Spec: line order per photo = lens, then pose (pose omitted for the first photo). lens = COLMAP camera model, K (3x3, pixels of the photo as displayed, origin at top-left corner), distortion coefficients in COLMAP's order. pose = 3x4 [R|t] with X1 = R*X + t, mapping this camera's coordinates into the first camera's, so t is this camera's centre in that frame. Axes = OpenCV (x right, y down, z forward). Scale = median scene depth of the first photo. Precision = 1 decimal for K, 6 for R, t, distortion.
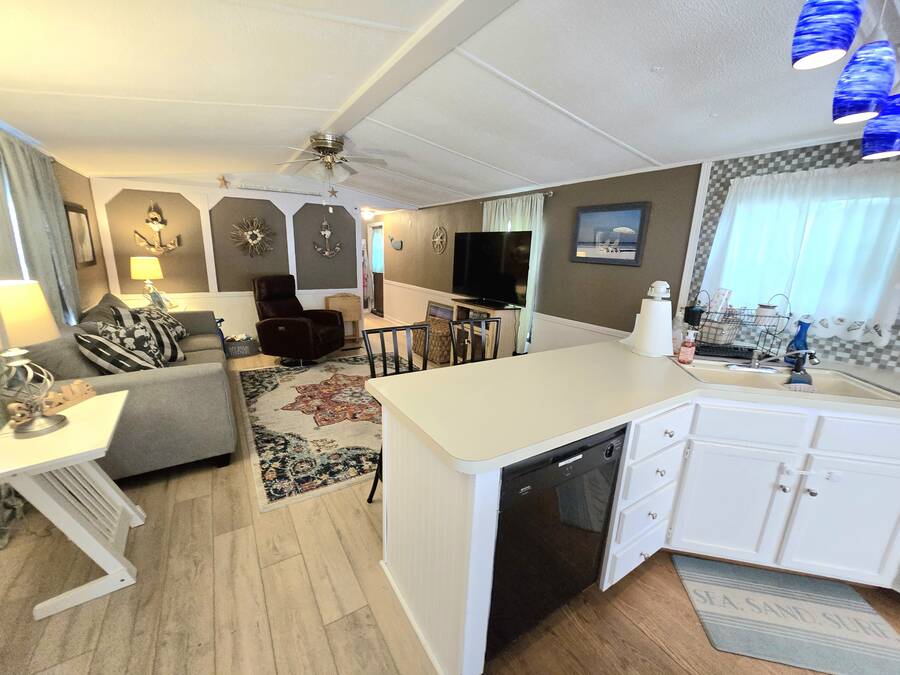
lens RADIAL K [[370.2, 0, 450.3], [0, 370.2, 337.9], [0, 0, 1]] dist [-0.003550, 0.000752]
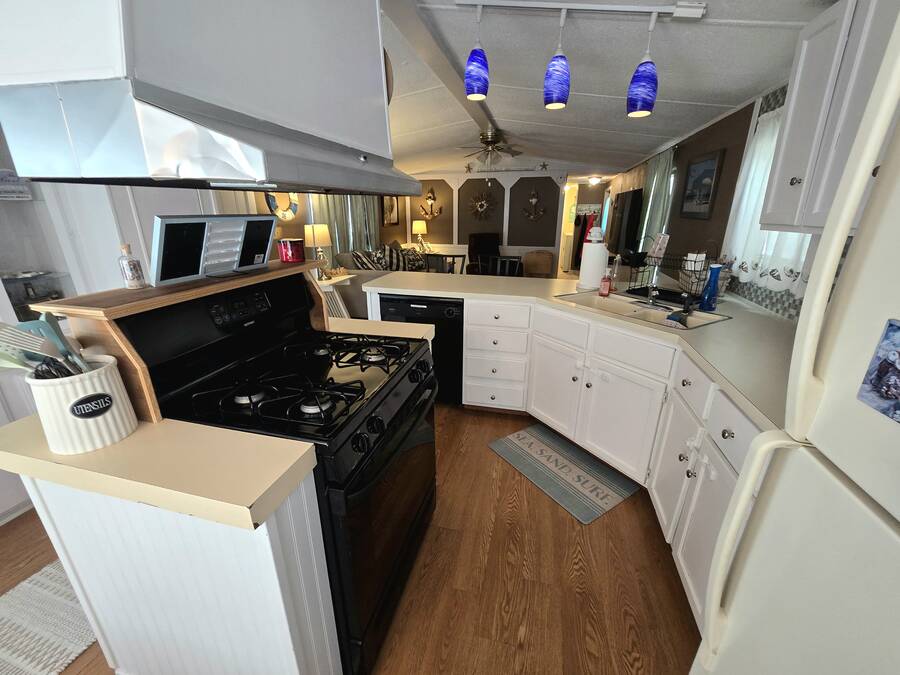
lens RADIAL K [[370.2, 0, 451.9], [0, 370.2, 338.0], [0, 0, 1]] dist [-0.003550, 0.000752]
pose [[0.692853, 0.203564, -0.691748, 0.790270], [-0.150709, 0.979018, 0.137151, 0.077181], [0.705153, 0.009228, 0.708995, -0.144610]]
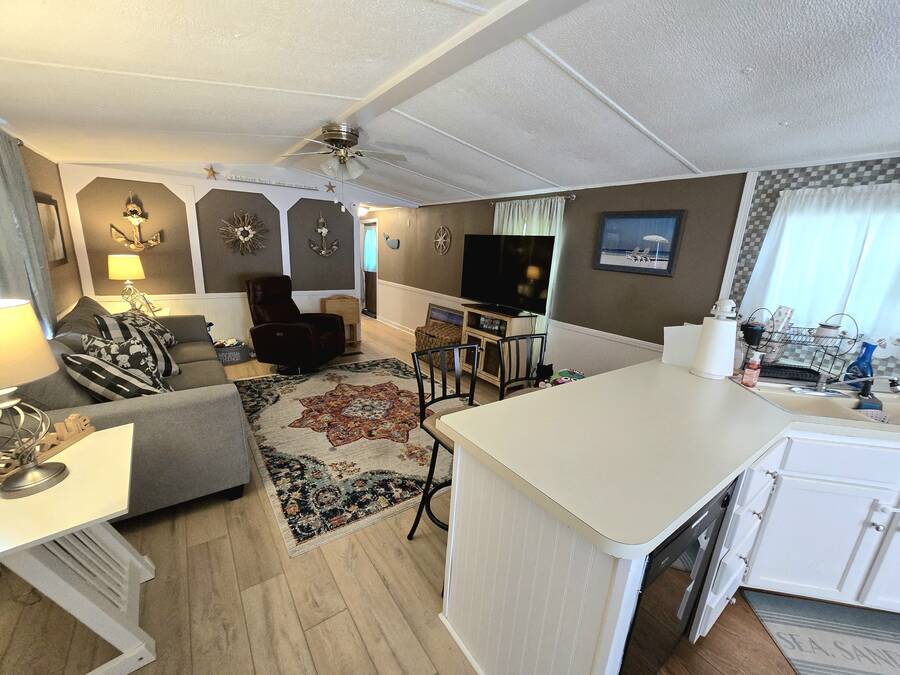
lens RADIAL K [[370.2, 0, 451.2], [0, 370.2, 340.6], [0, 0, 1]] dist [-0.003550, 0.000752]
pose [[0.997867, 0.003510, 0.065184, -0.129221], [-0.004671, 0.999833, 0.017663, -0.041659], [-0.065111, -0.017930, 0.997717, 0.071755]]
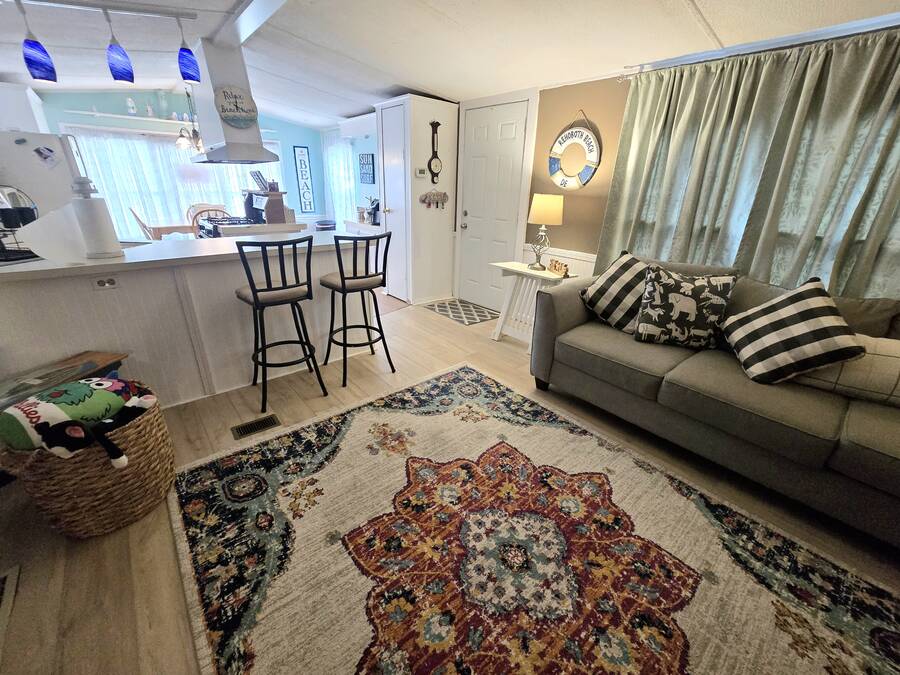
lens RADIAL K [[370.2, 0, 453.9], [0, 370.2, 340.2], [0, 0, 1]] dist [-0.003550, 0.000752]
pose [[-0.986989, 0.004417, -0.160728, -0.157887], [-0.092292, 0.802984, 0.588811, -0.314715], [0.131663, 0.595984, -0.792129, 1.447064]]
